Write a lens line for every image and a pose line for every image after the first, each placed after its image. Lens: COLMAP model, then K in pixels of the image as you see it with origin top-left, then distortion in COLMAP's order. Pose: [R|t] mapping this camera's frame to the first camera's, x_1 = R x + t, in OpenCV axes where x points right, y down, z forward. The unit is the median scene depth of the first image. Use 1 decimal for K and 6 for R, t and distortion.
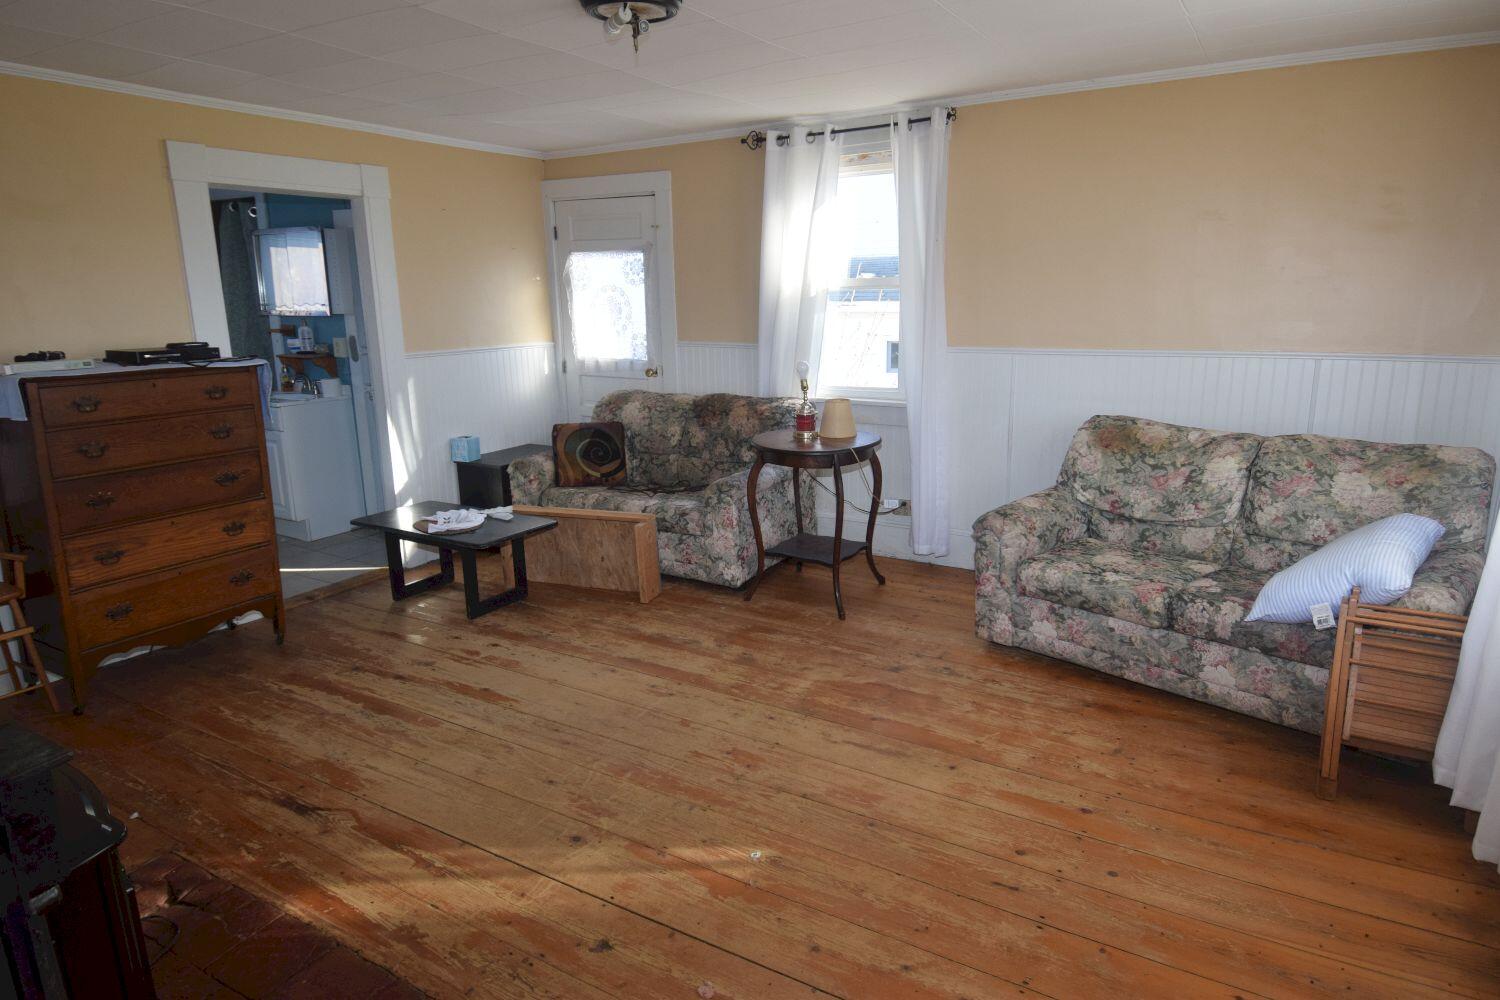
lens RADIAL K [[893.0, 0, 782.0], [0, 893.0, 496.7], [0, 0, 1]] dist [0.002491, -0.000380]
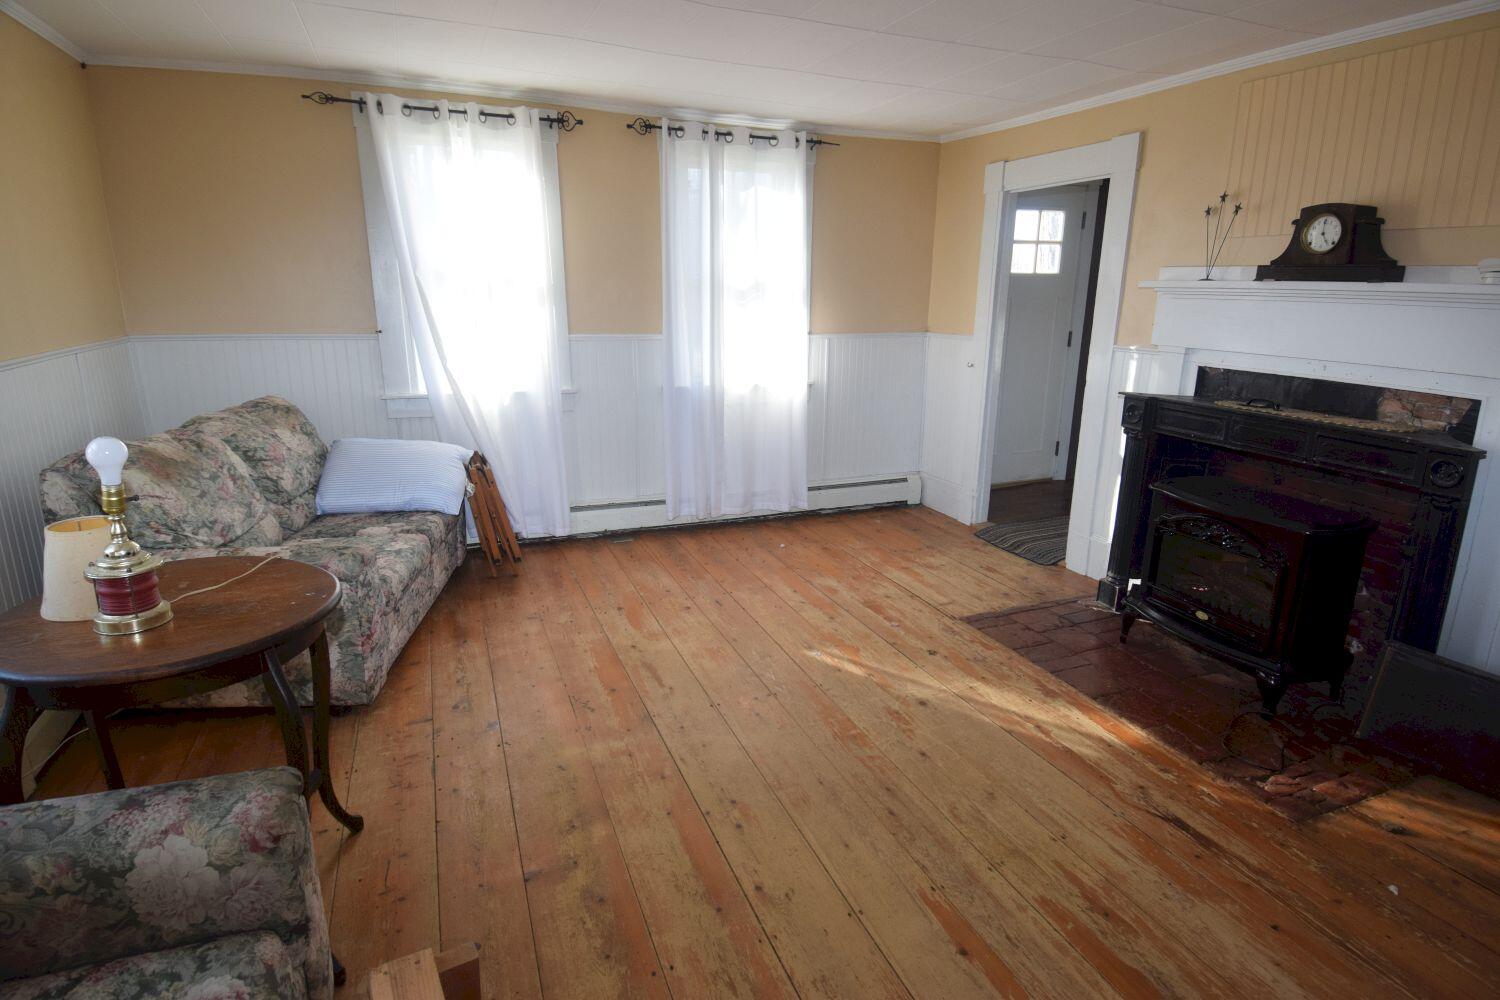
lens RADIAL K [[785.4, 0, 747.2], [0, 785.4, 490.0], [0, 0, 1]] dist [0.003569, -0.001453]
pose [[-0.785004, -0.145729, 0.602106, -0.661663], [0.144859, 0.901810, 0.407129, -0.380947], [-0.602315, 0.406819, -0.686815, 1.791556]]
